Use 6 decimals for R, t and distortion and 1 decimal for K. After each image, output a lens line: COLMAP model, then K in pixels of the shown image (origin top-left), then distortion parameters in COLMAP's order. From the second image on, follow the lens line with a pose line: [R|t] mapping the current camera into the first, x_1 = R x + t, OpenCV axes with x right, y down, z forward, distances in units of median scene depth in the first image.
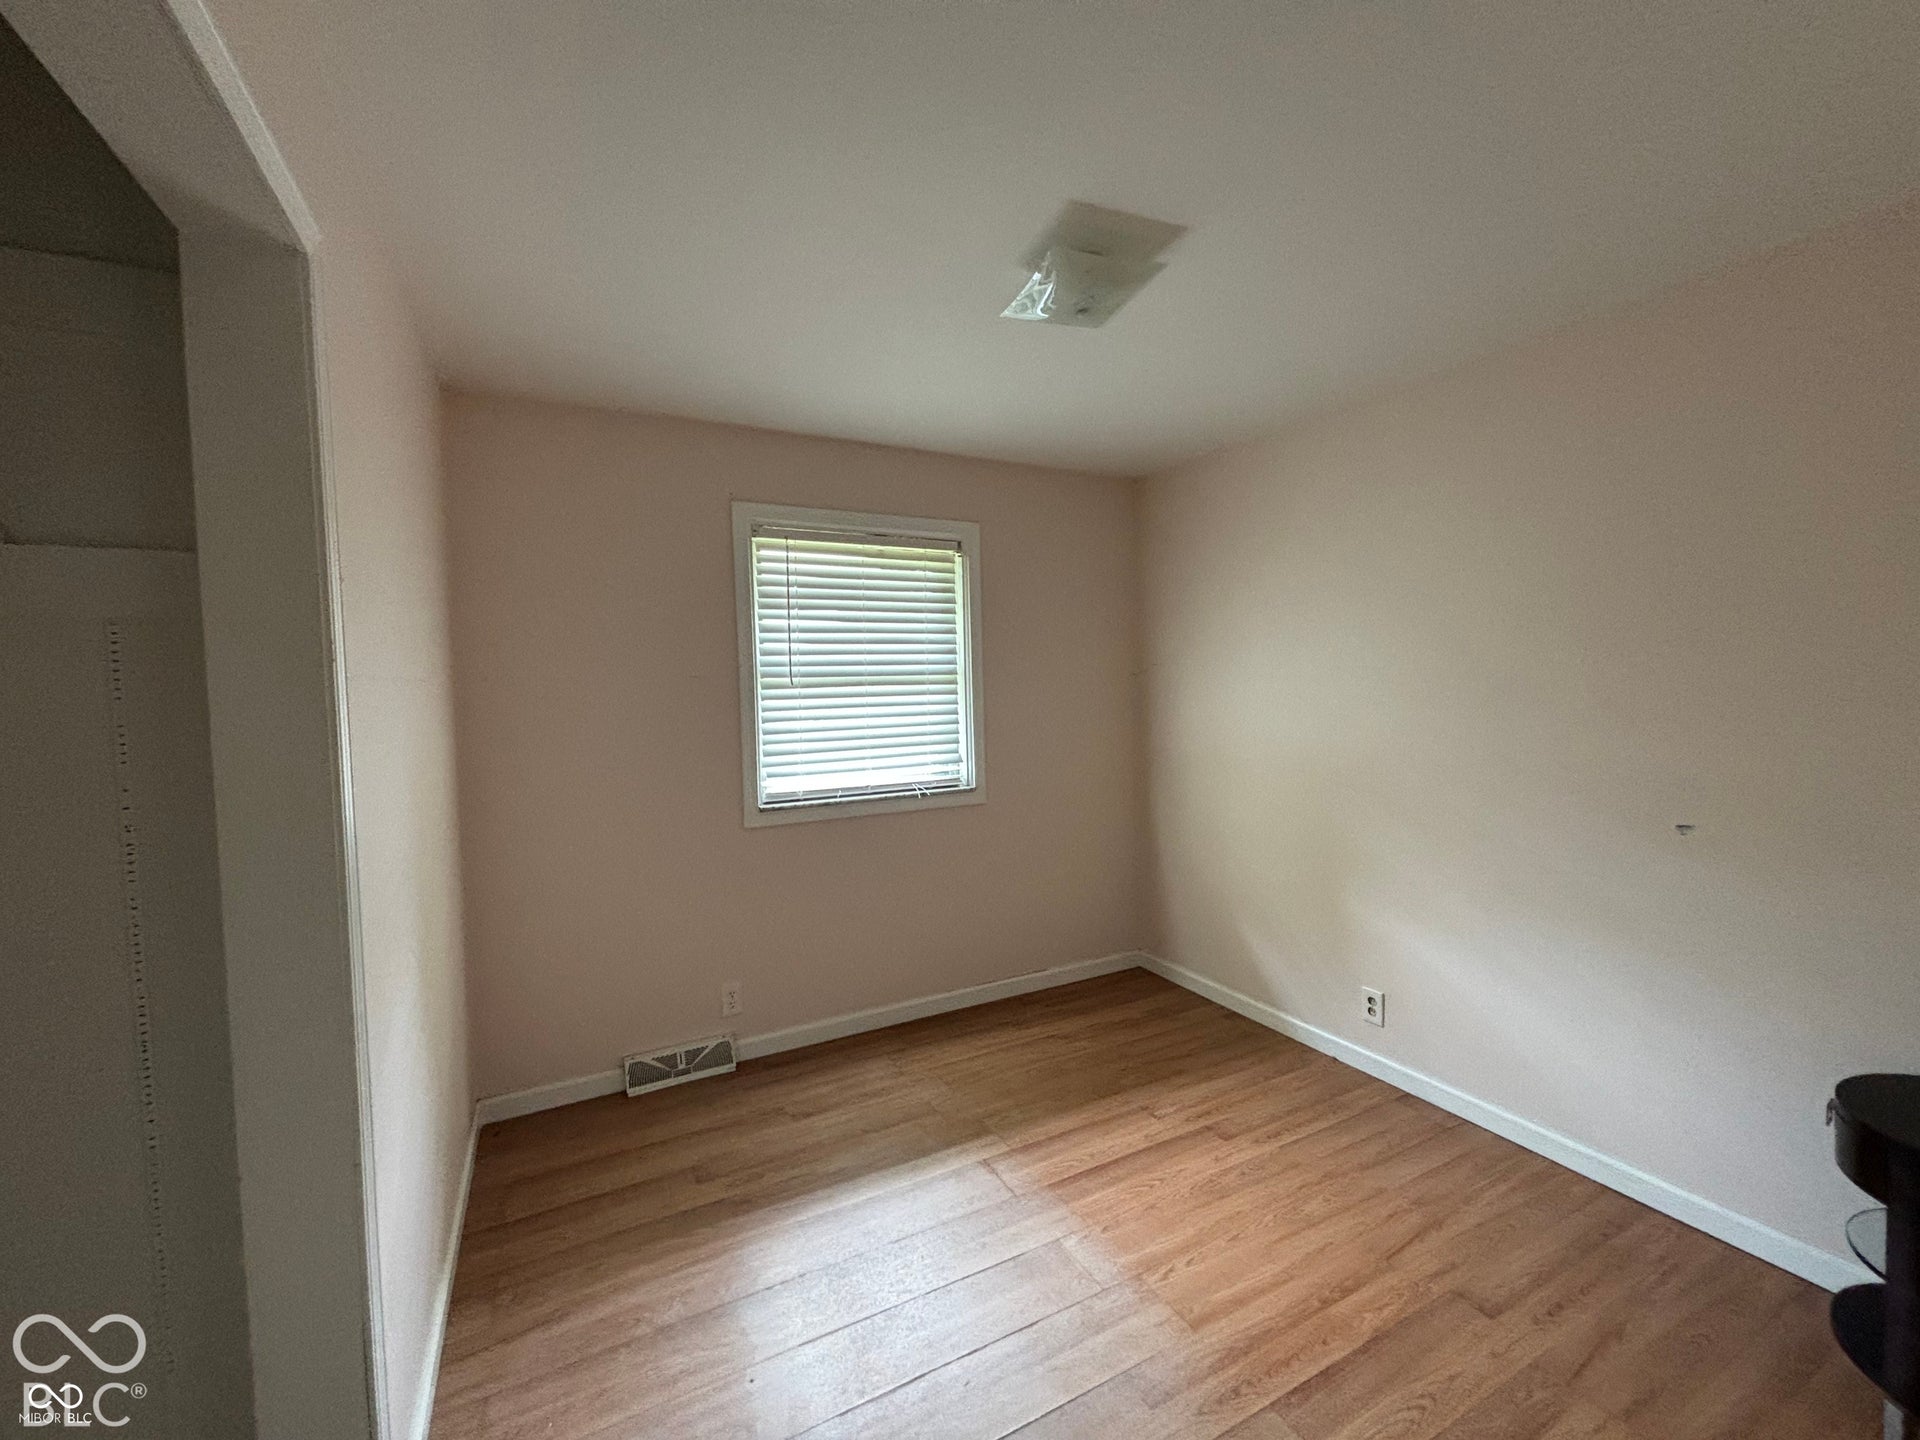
lens RADIAL K [[765.6, 0, 960.0], [0, 765.6, 720.0], [0, 0, 1]] dist [0.000570, 0.000037]
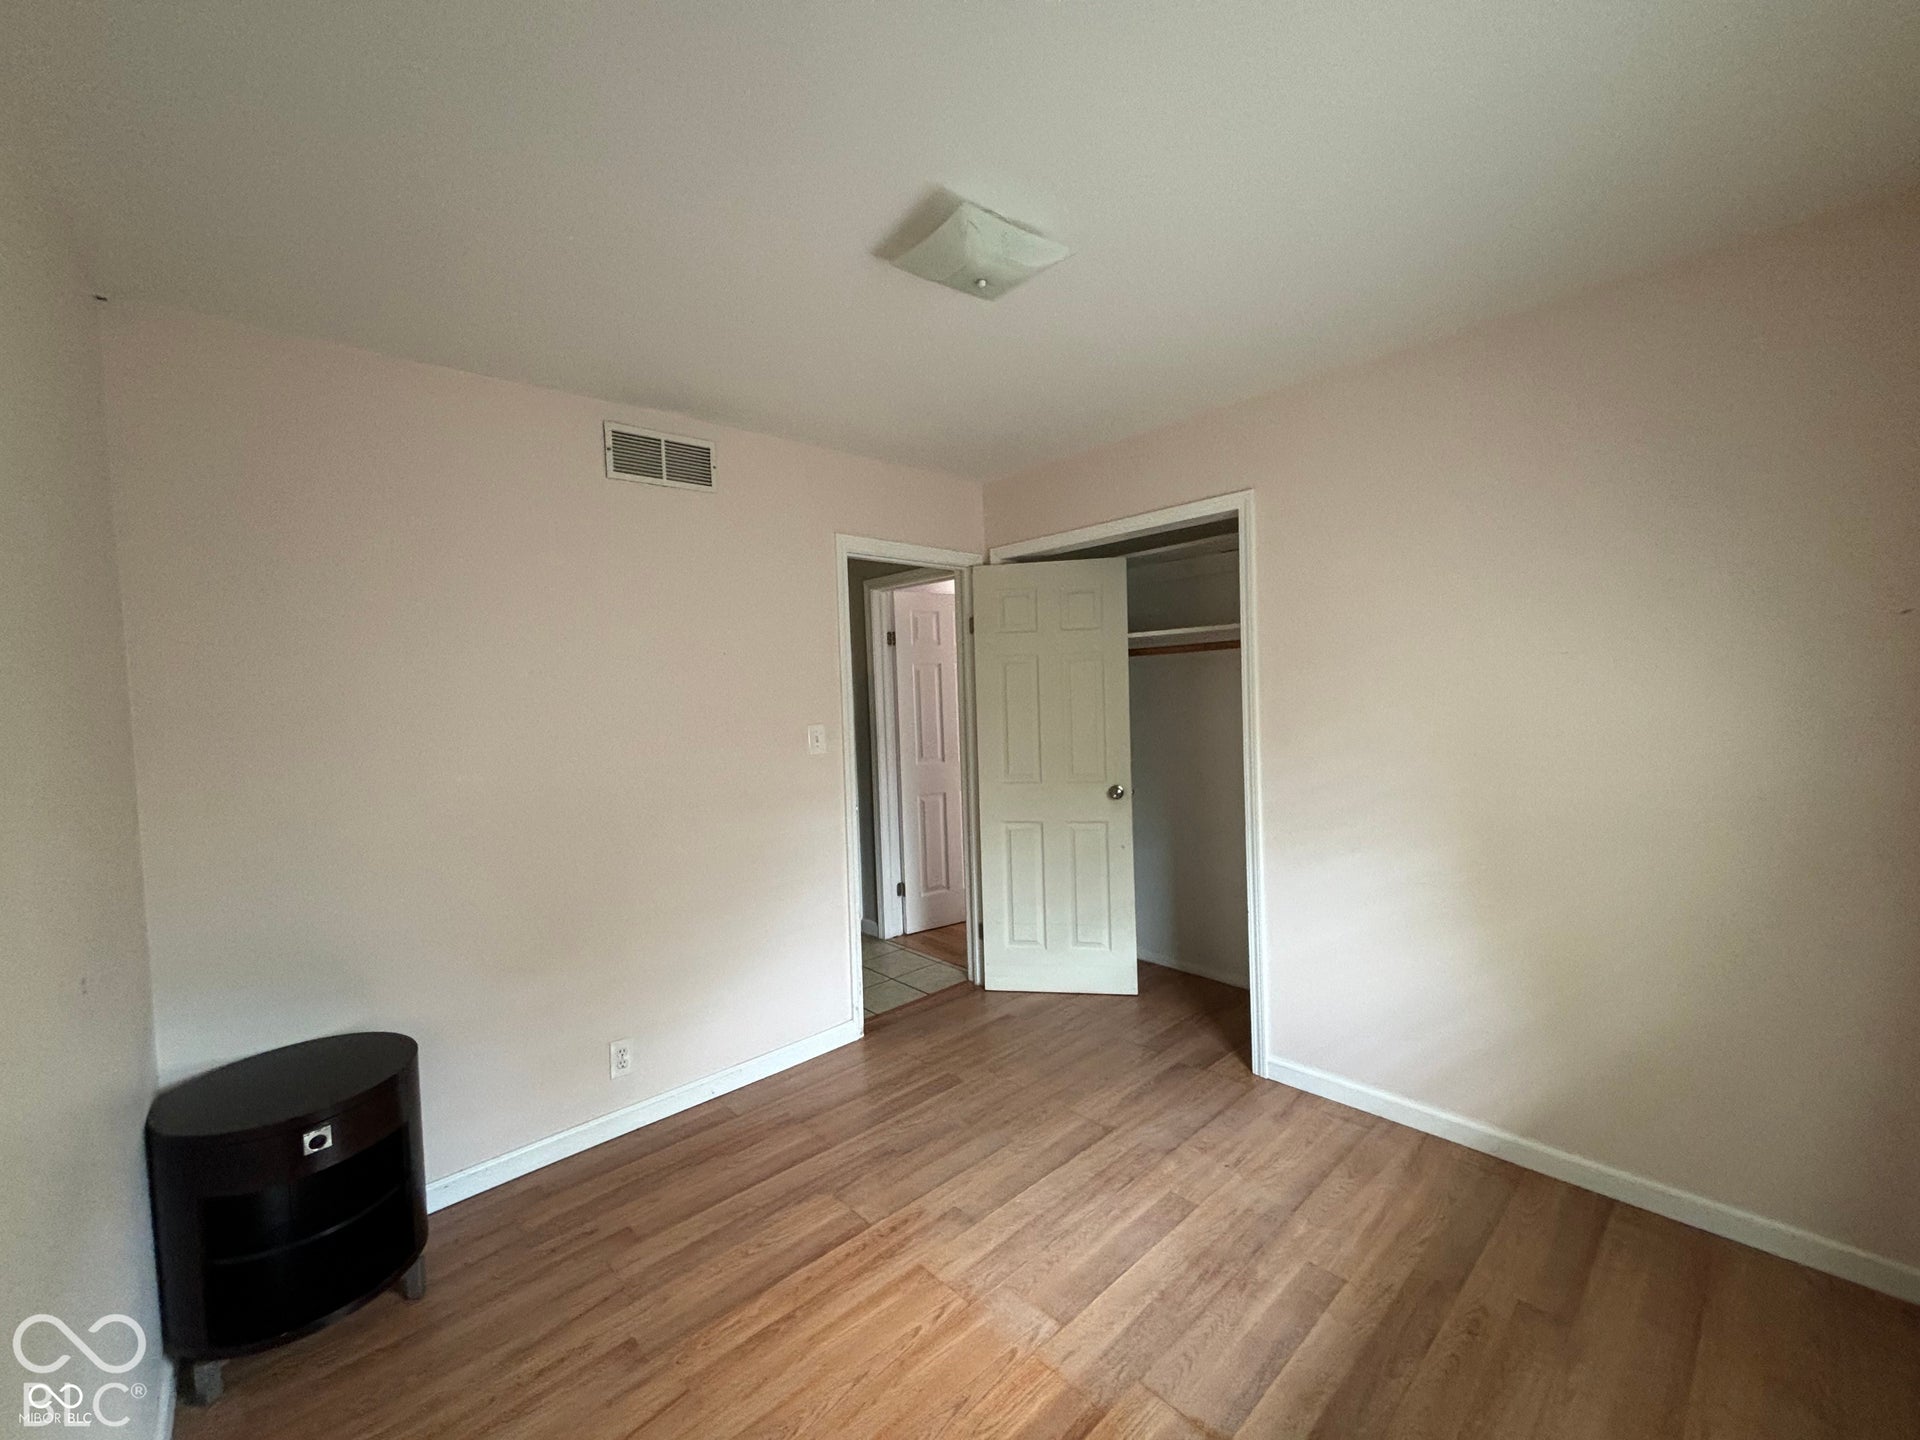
lens RADIAL K [[762.9, 0, 960.0], [0, 762.9, 720.0], [0, 0, 1]] dist [-0.001141, 0.000018]
pose [[-0.963080, 0.064176, -0.261456, 0.363884], [0.045345, 0.995966, 0.077435, -0.066579], [0.265370, 0.062721, -0.962104, 1.520781]]
